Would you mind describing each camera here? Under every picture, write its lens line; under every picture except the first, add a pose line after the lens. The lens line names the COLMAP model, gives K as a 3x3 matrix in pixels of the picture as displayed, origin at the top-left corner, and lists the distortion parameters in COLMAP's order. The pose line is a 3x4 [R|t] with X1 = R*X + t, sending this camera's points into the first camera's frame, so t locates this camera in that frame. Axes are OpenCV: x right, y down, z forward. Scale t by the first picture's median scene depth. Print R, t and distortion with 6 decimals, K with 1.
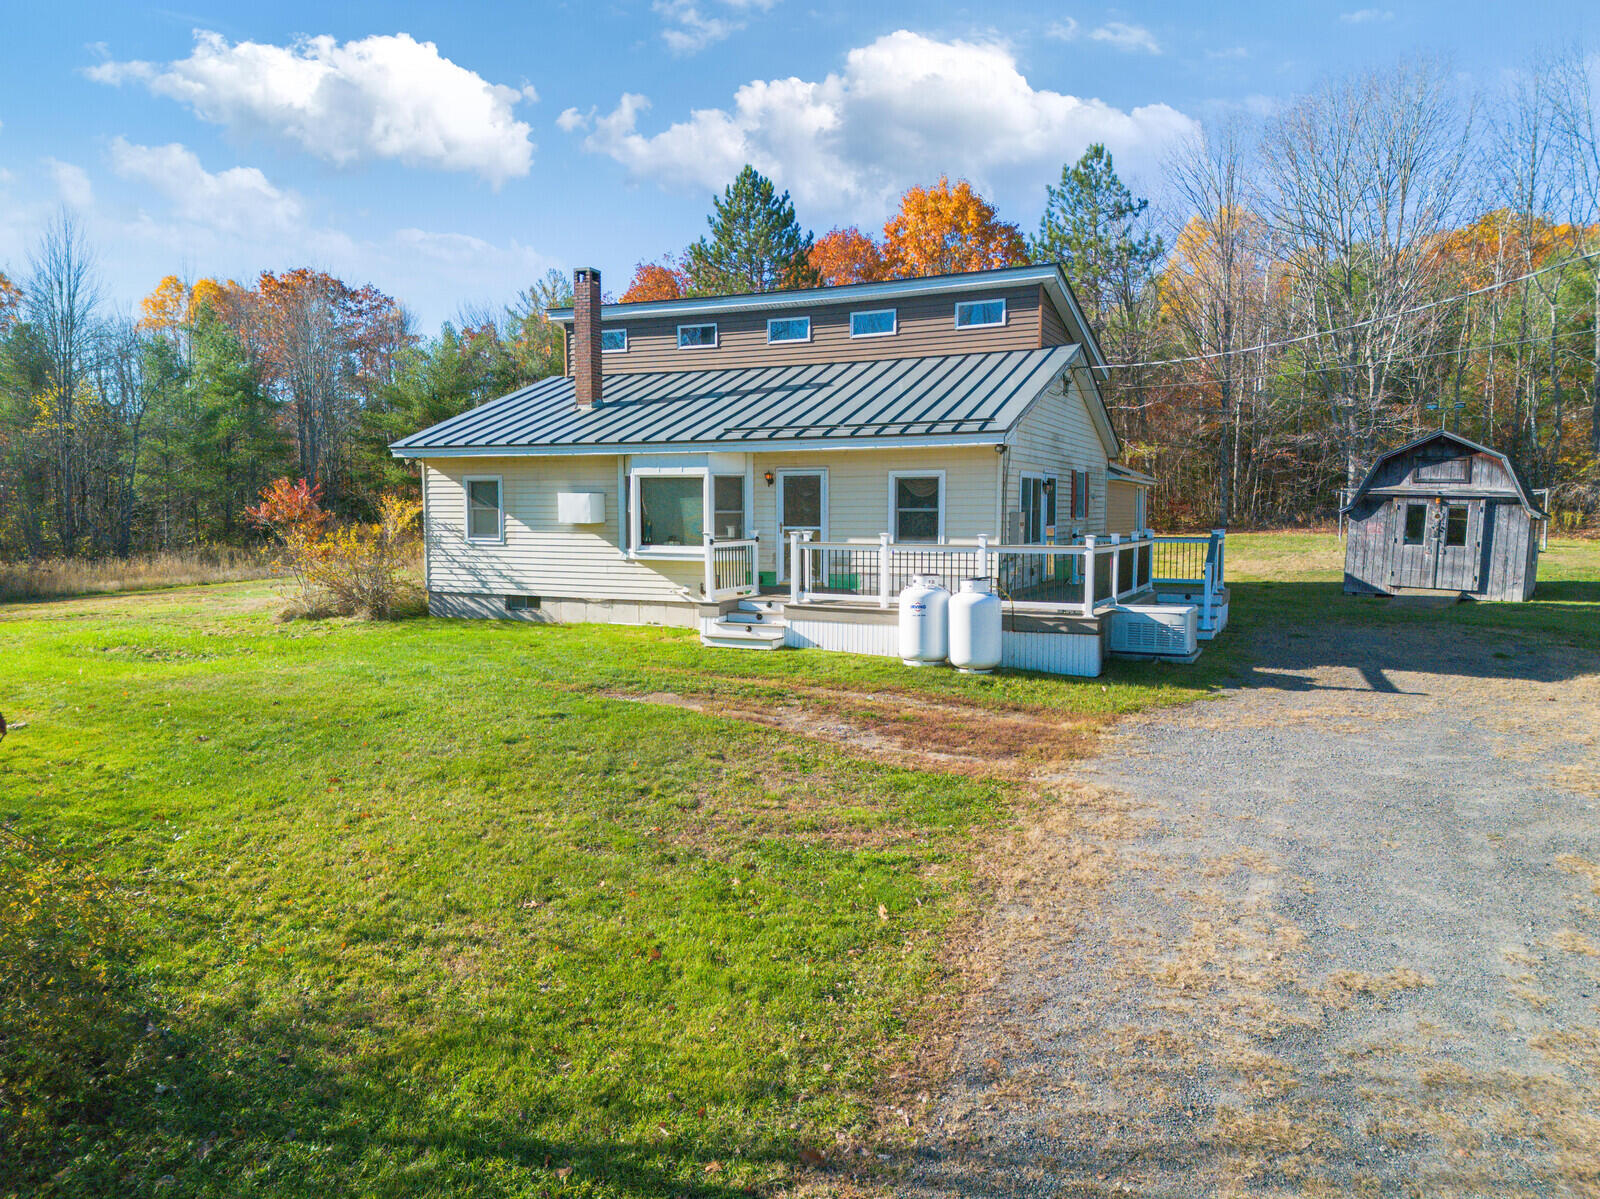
lens RADIAL K [[1101.3, 0, 796.8], [0, 1101.3, 616.1], [0, 0, 1]] dist [0.061963, -0.075279]
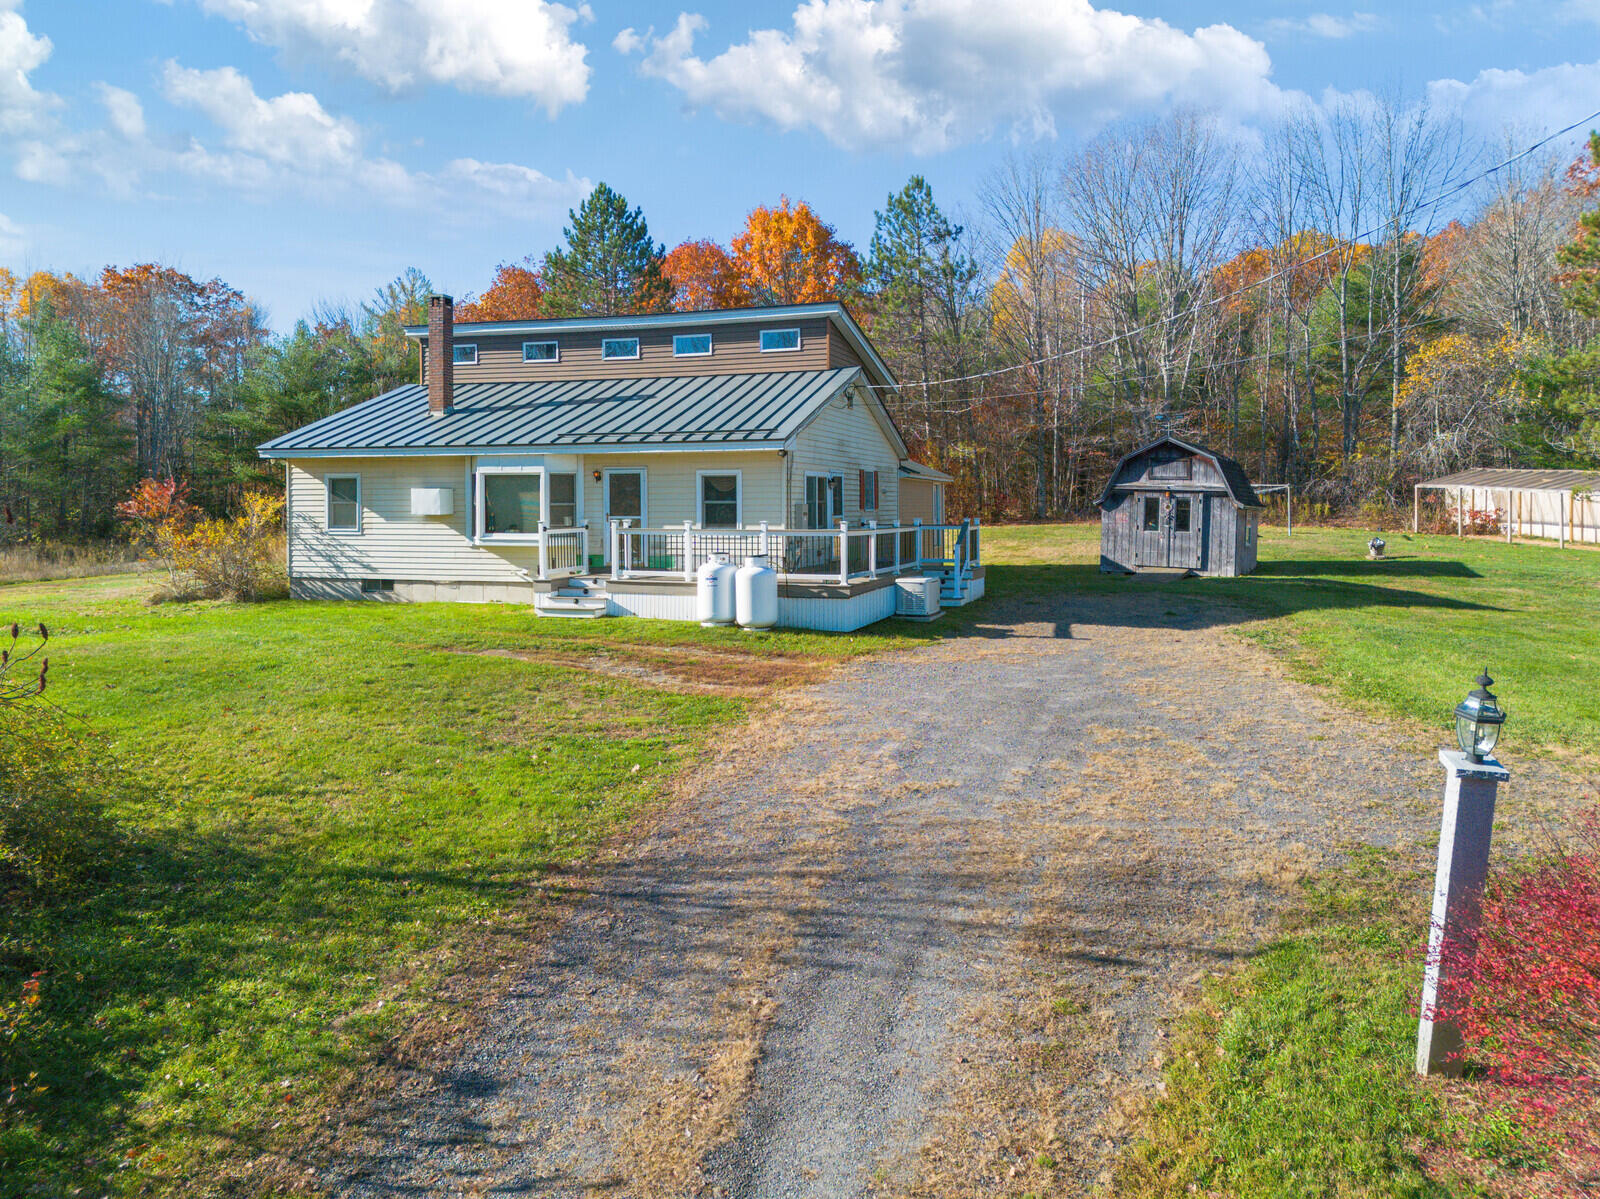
lens RADIAL K [[1131.4, 0, 801.1], [0, 1131.4, 526.5], [0, 0, 1]] dist [0.065405, -0.078994]
pose [[0.993319, -0.005918, 0.115253, 0.045827], [0.014818, 0.996958, -0.076518, 0.022850], [-0.114450, 0.077714, 0.990385, -0.200350]]
